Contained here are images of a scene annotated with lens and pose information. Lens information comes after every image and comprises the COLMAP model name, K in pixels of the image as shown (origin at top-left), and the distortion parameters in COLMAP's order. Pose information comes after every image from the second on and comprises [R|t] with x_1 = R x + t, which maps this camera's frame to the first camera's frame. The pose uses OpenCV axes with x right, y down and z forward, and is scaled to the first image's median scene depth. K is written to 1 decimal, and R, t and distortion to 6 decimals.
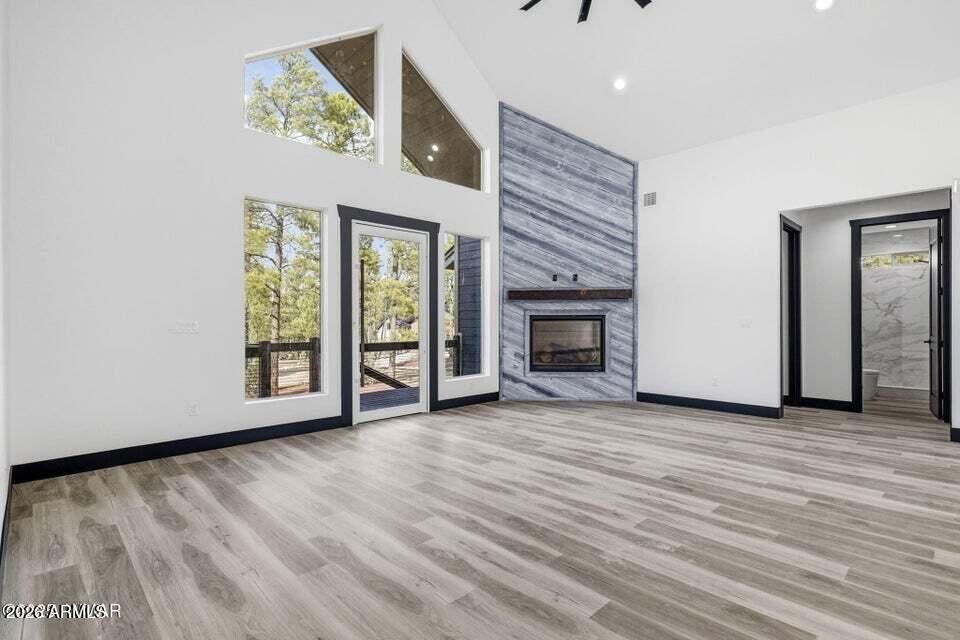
lens RADIAL K [[525.2, 0, 480.6], [0, 525.2, 321.3], [0, 0, 1]] dist [-0.005928, -0.000418]
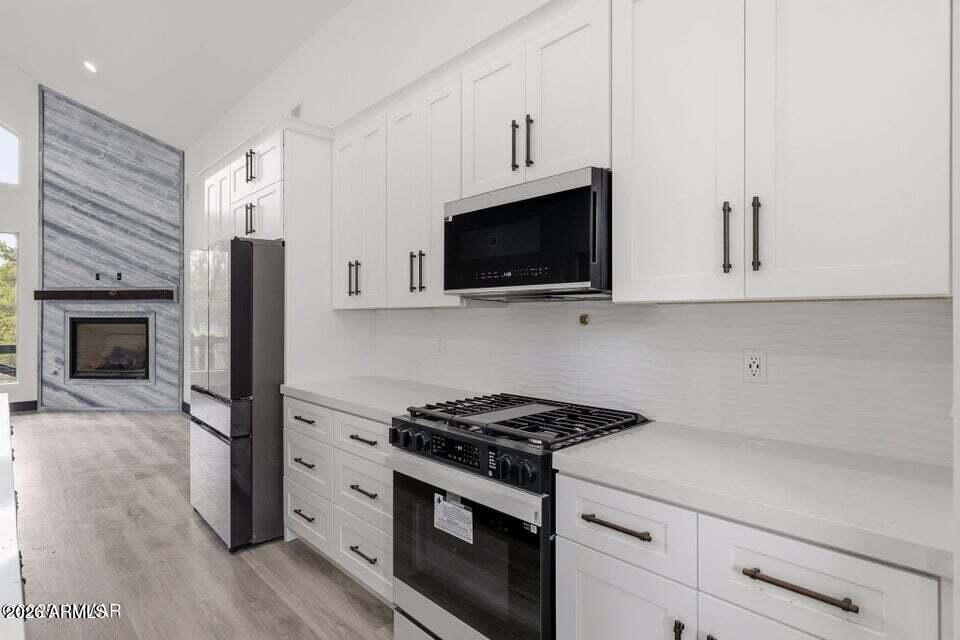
lens RADIAL K [[536.6, 0, 477.6], [0, 536.6, 317.6], [0, 0, 1]] dist [0.000083, -0.000130]
pose [[0.999986, 0.005089, 0.001352, 0.805217], [-0.005089, 0.999987, 0.000370, -0.014880], [-0.001350, -0.000377, 0.999999, 0.060606]]
